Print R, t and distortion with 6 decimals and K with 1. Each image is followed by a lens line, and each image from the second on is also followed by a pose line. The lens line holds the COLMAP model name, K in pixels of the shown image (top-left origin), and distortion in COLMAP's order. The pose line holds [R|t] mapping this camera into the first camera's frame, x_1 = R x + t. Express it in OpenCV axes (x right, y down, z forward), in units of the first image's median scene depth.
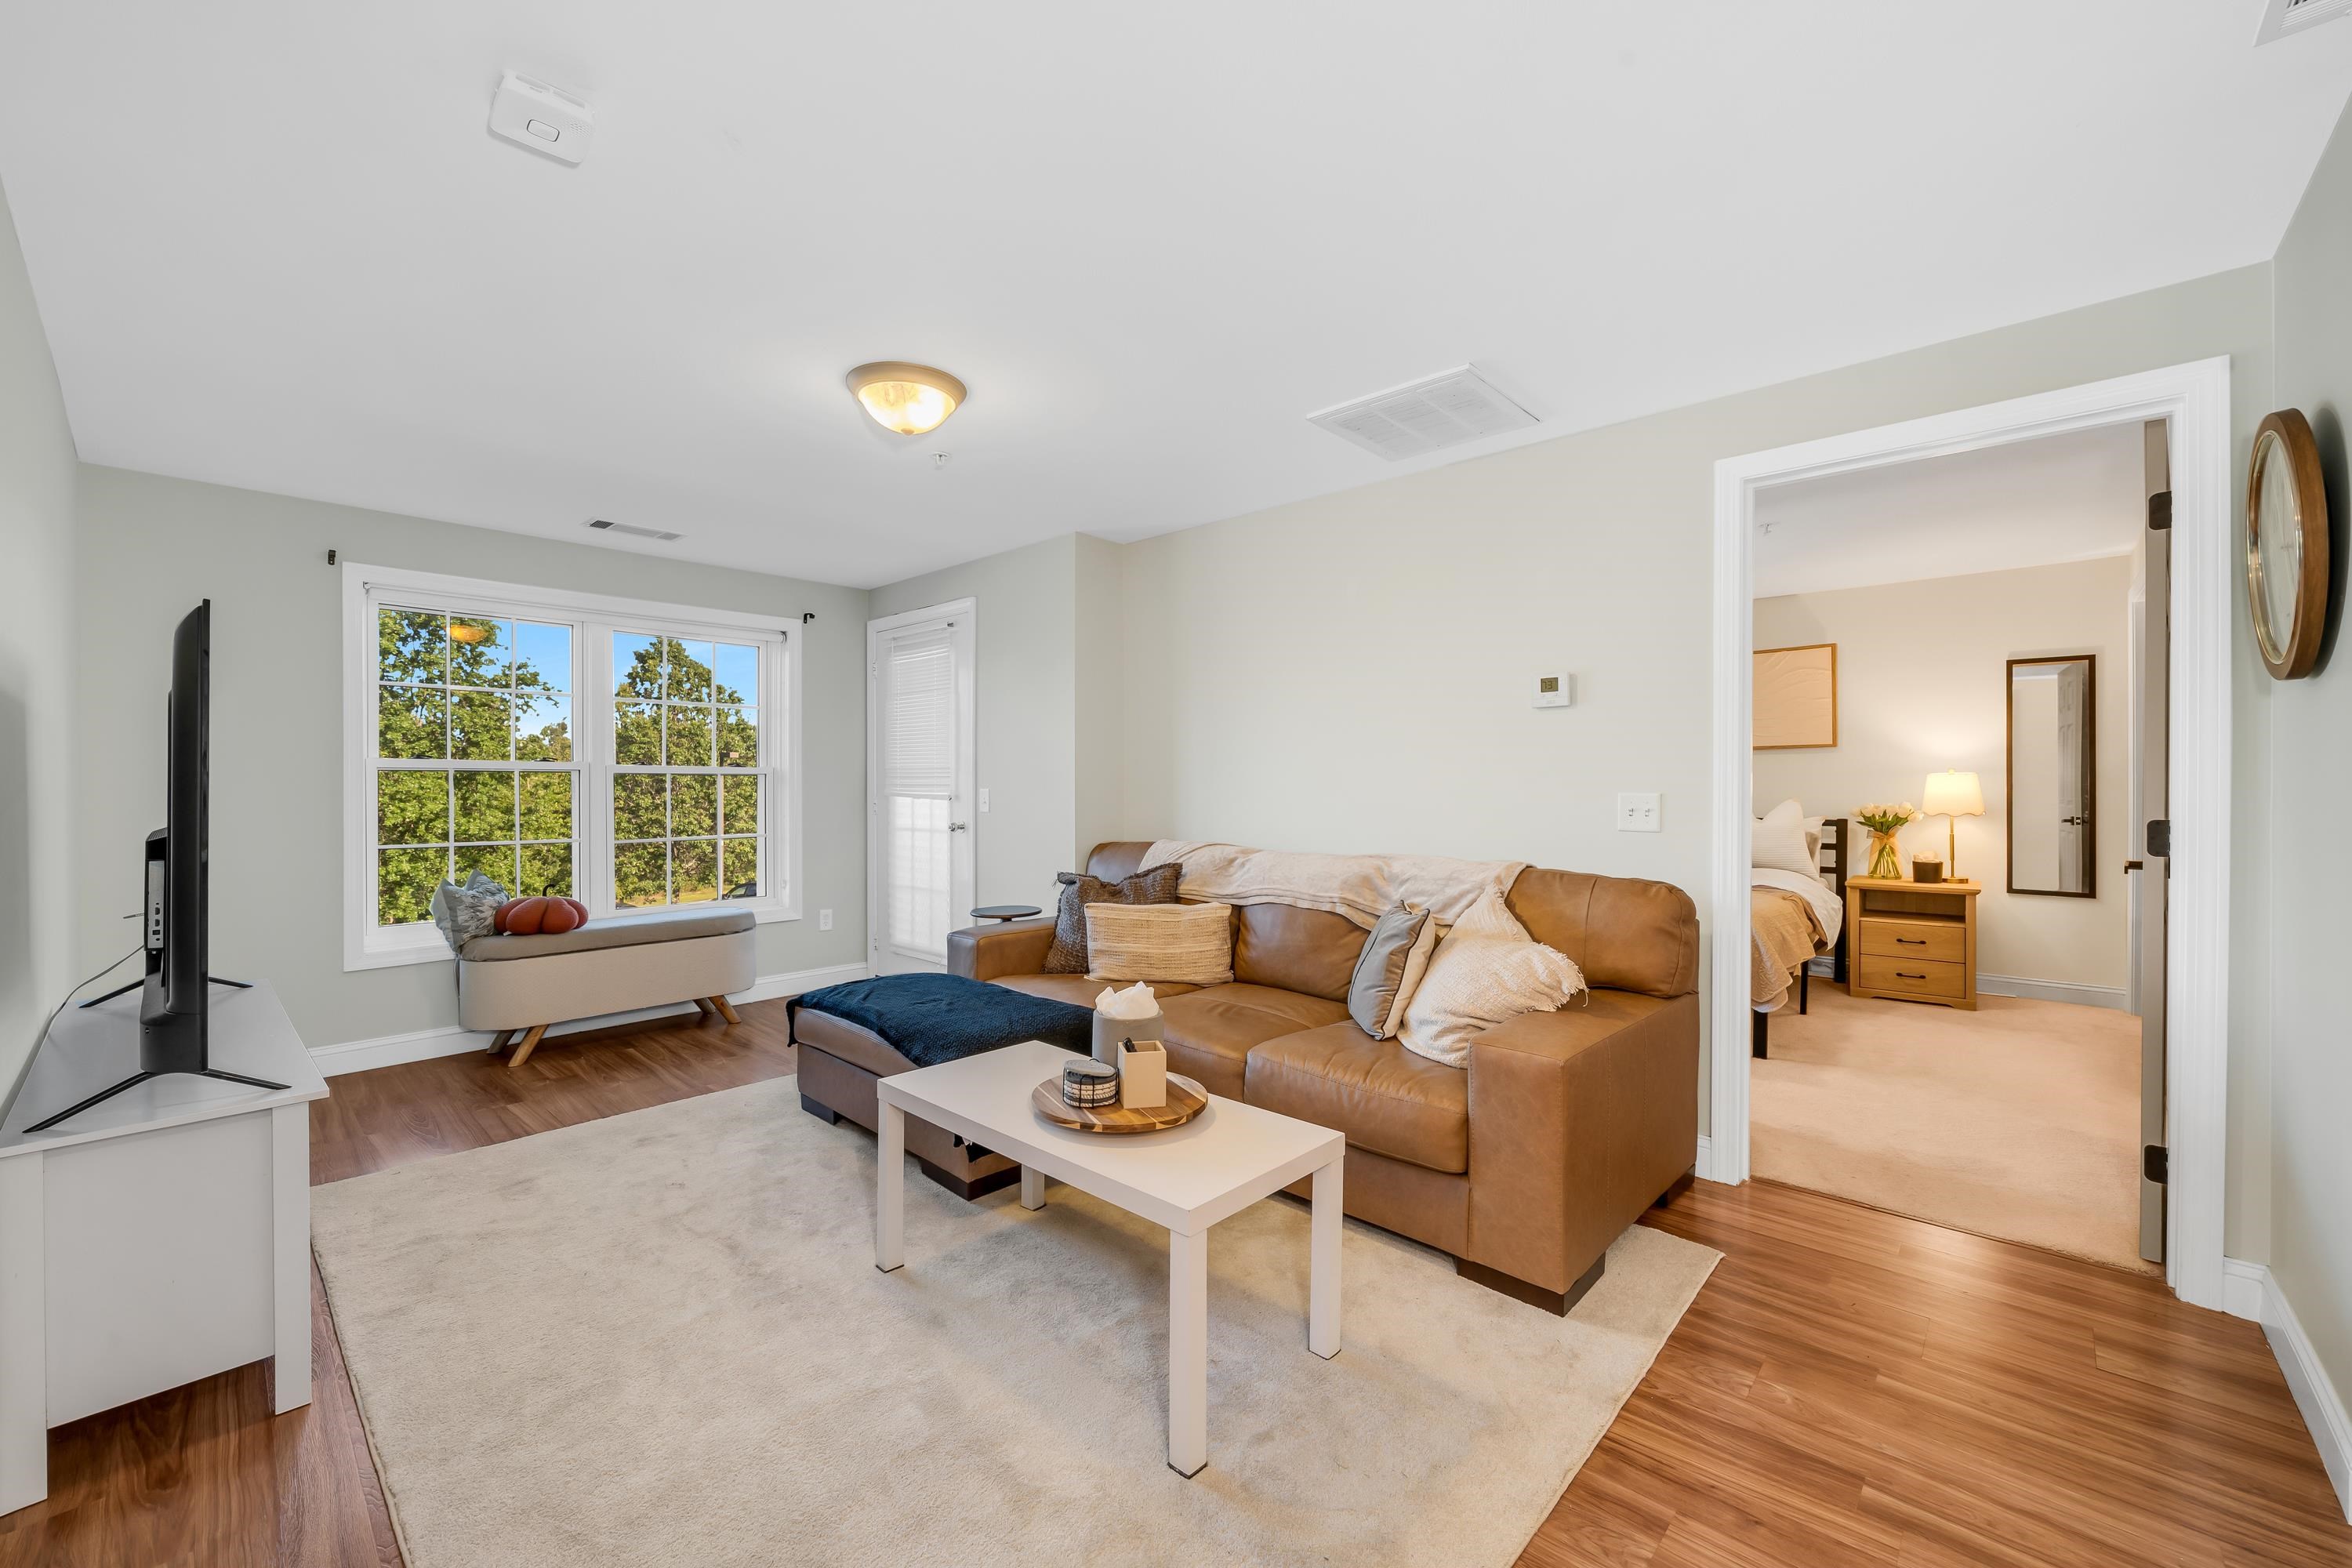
lens RADIAL K [[931.7, 0, 1168.2], [0, 931.7, 790.4], [0, 0, 1]] dist [-0.011299, -0.000045]
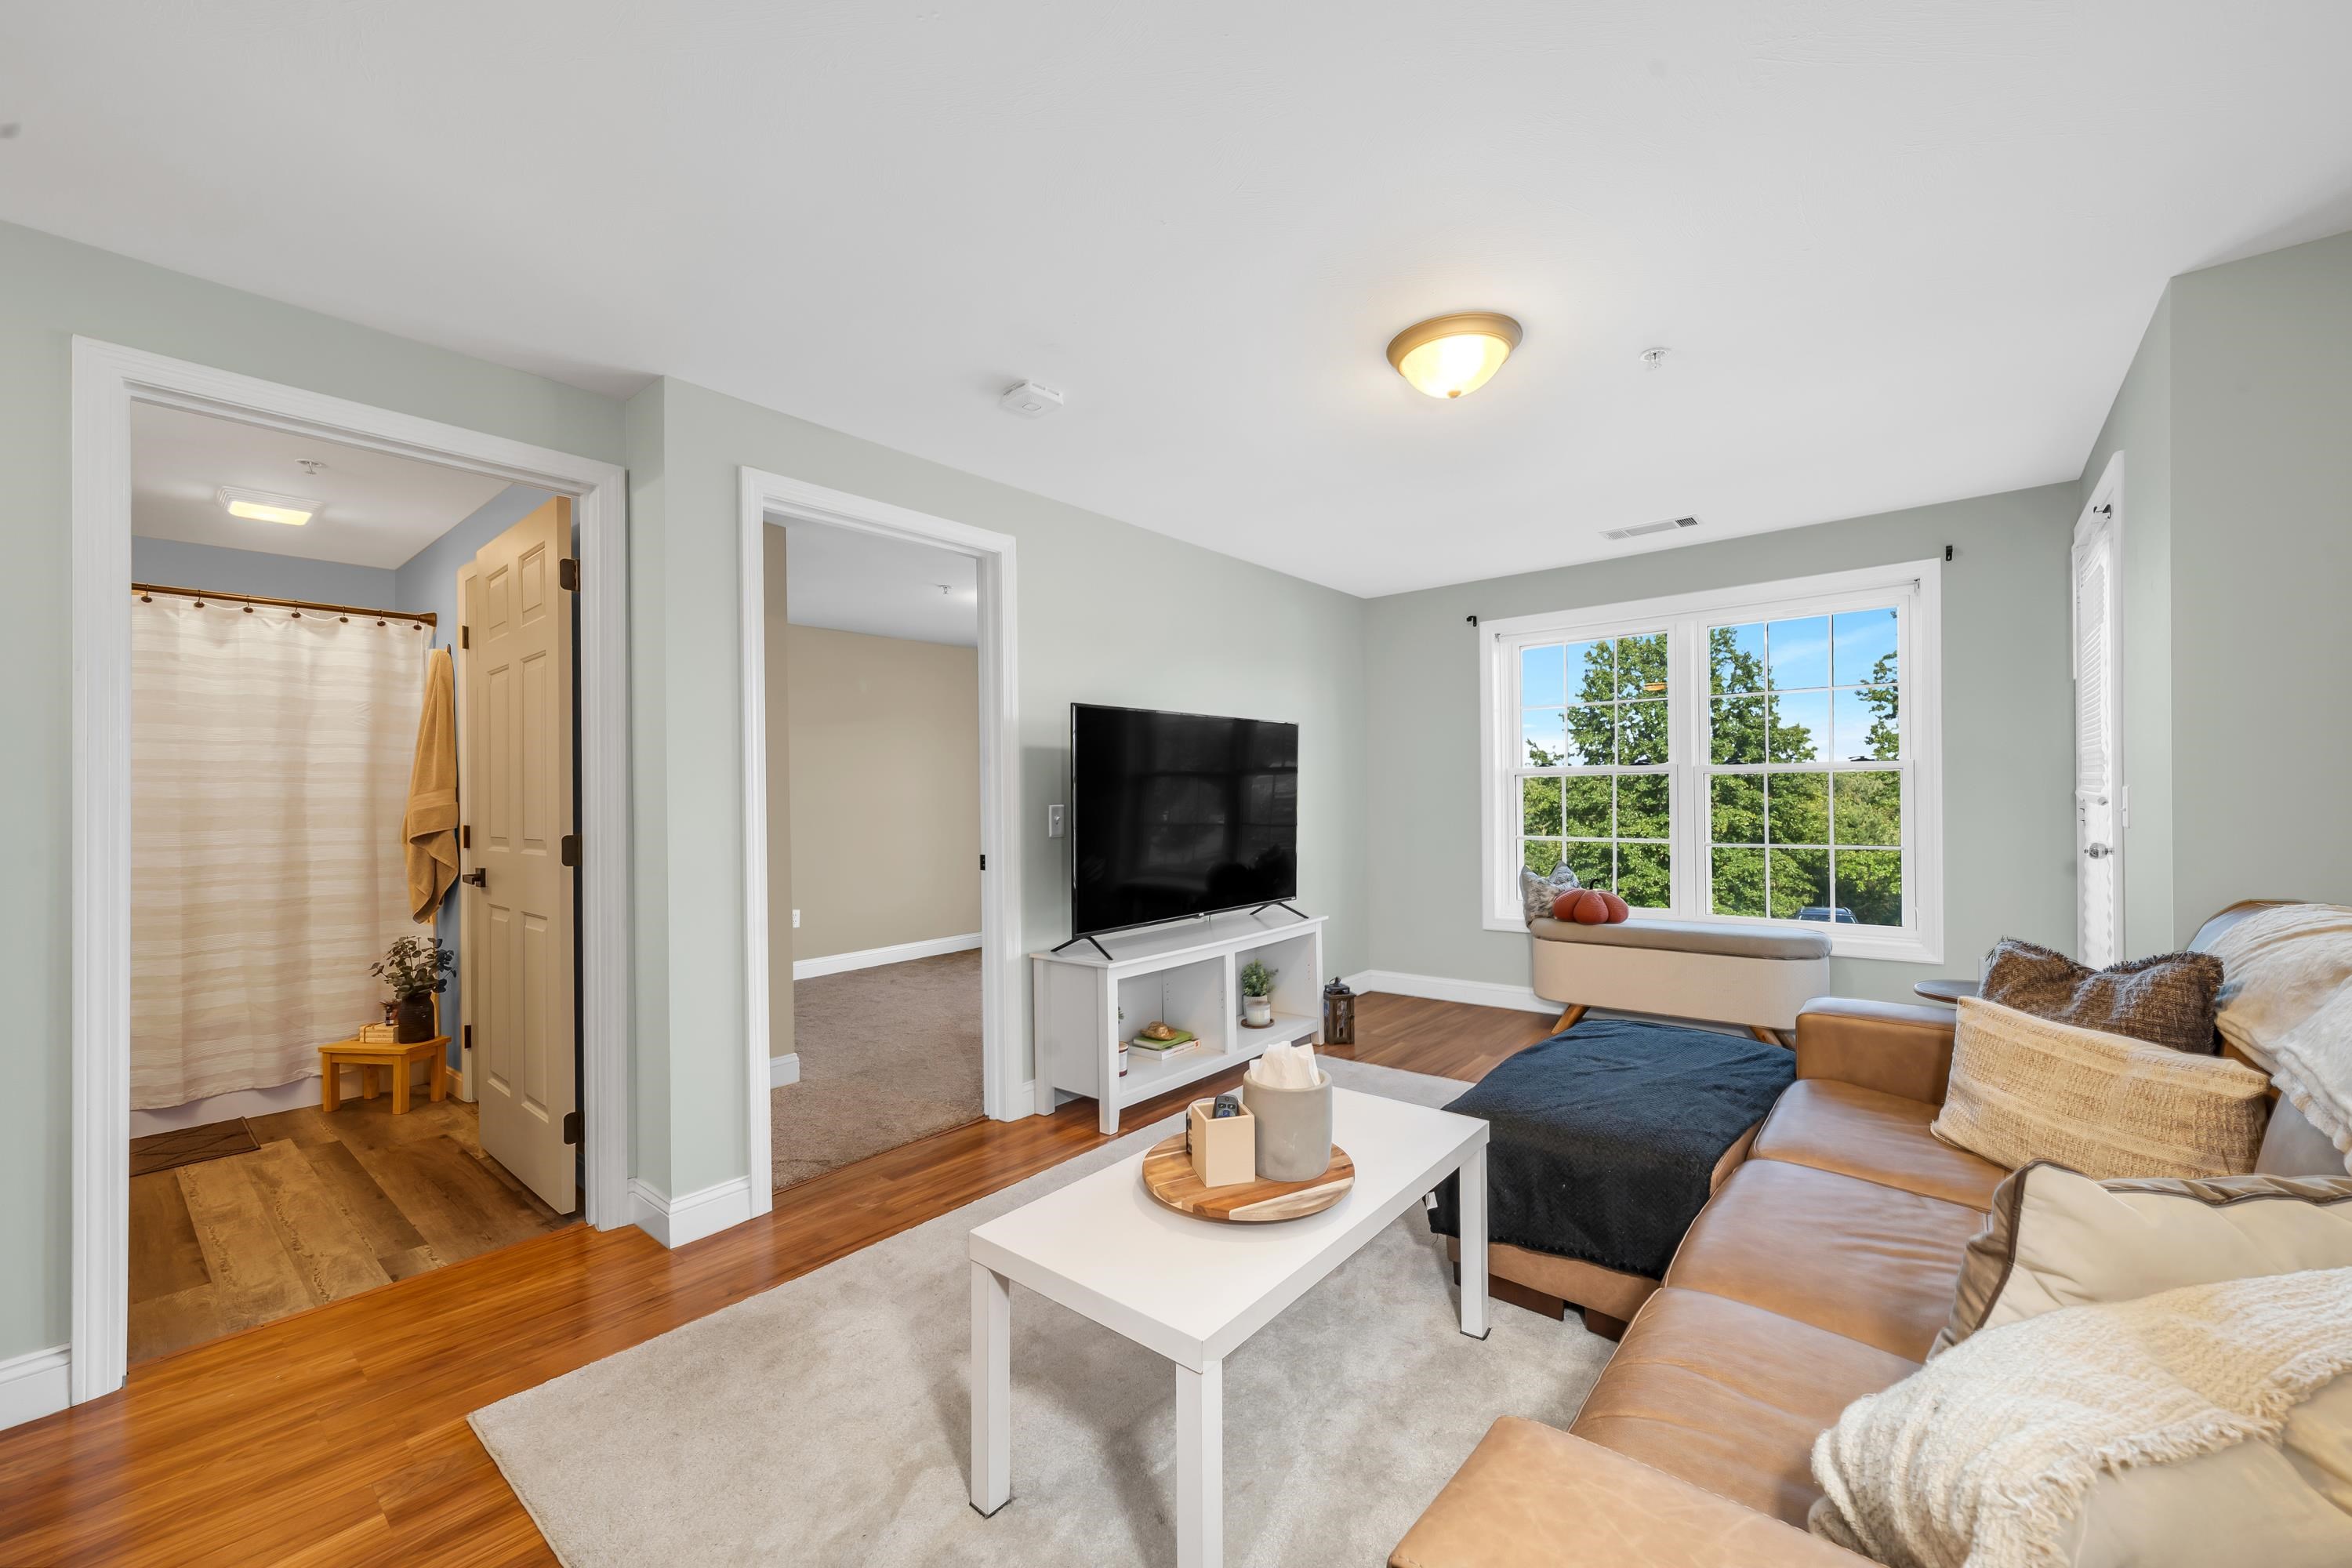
lens RADIAL K [[931.7, 0, 1168.2], [0, 931.7, 790.4], [0, 0, 1]] dist [-0.011299, -0.000045]
pose [[0.047469, -0.002200, -0.998870, 4.185677], [0.008366, 0.999963, -0.001805, -0.046079], [0.998838, -0.008271, 0.047485, 4.762533]]
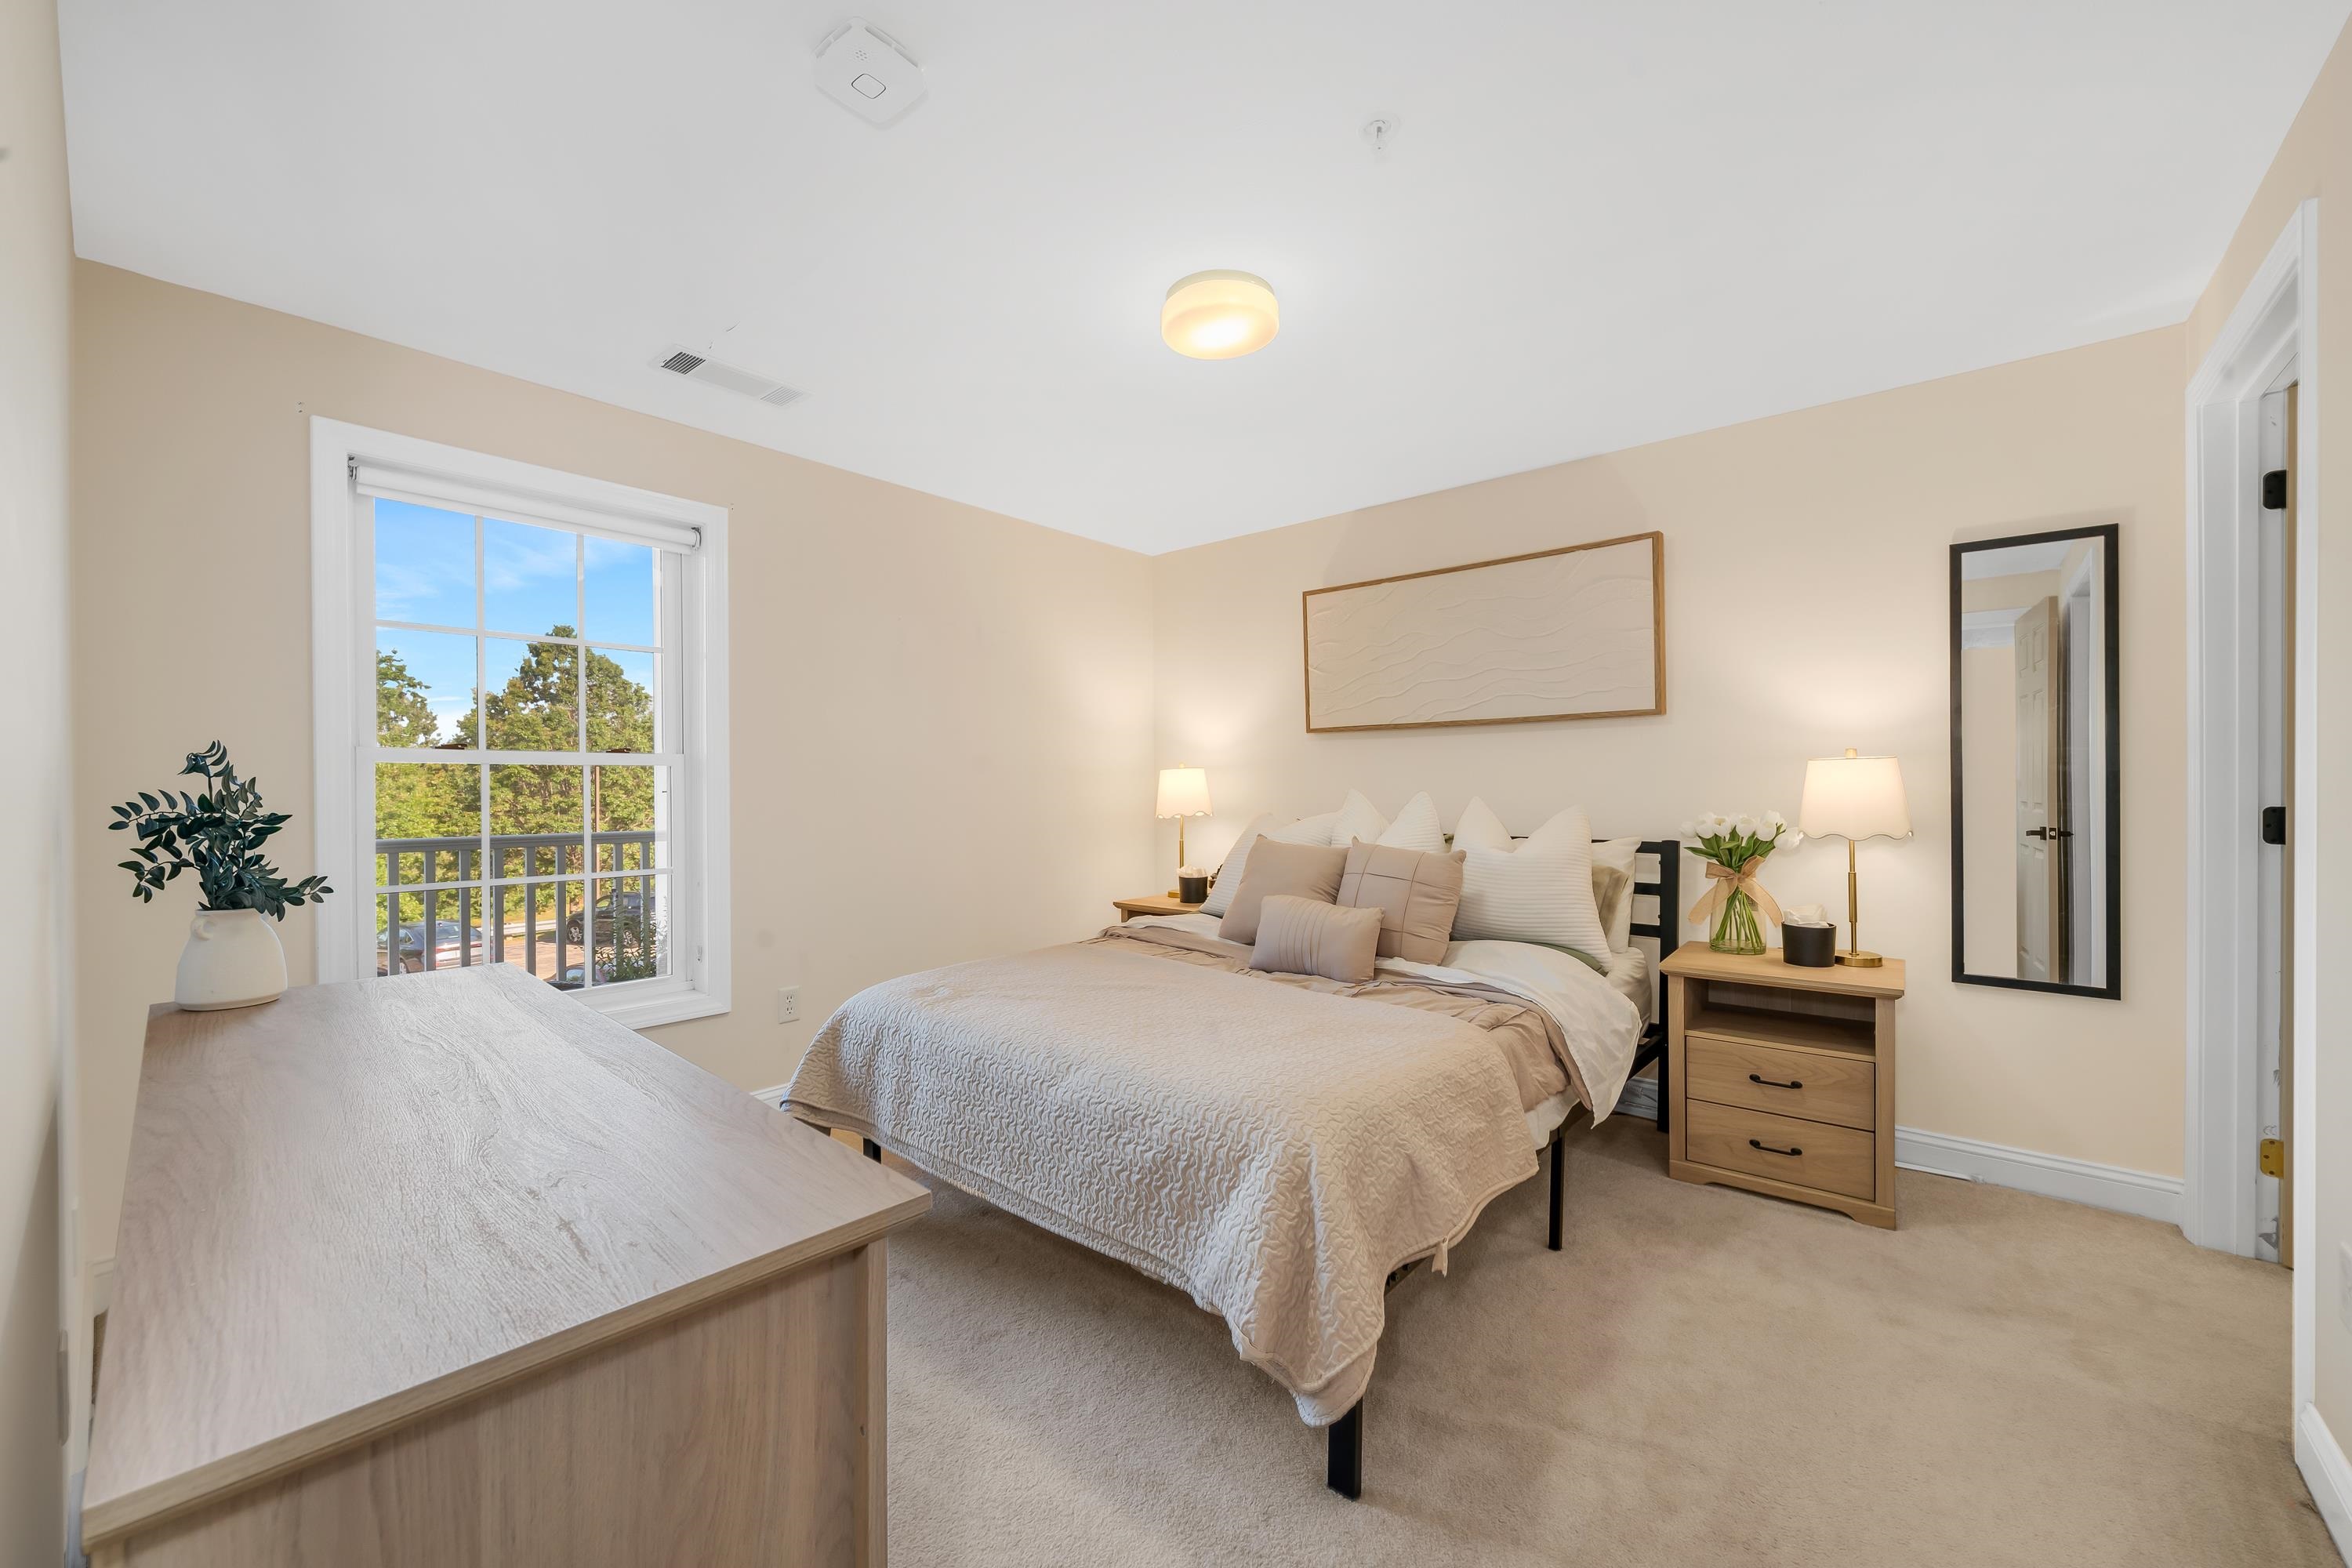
lens RADIAL K [[931.7, 0, 1168.2], [0, 931.7, 790.4], [0, 0, 1]] dist [-0.011299, -0.000045]
pose [[0.999122, -0.005741, 0.041511, 0.411674], [0.005664, 0.999982, 0.001966, -0.003401], [-0.041521, -0.001729, 0.999136, 0.460380]]
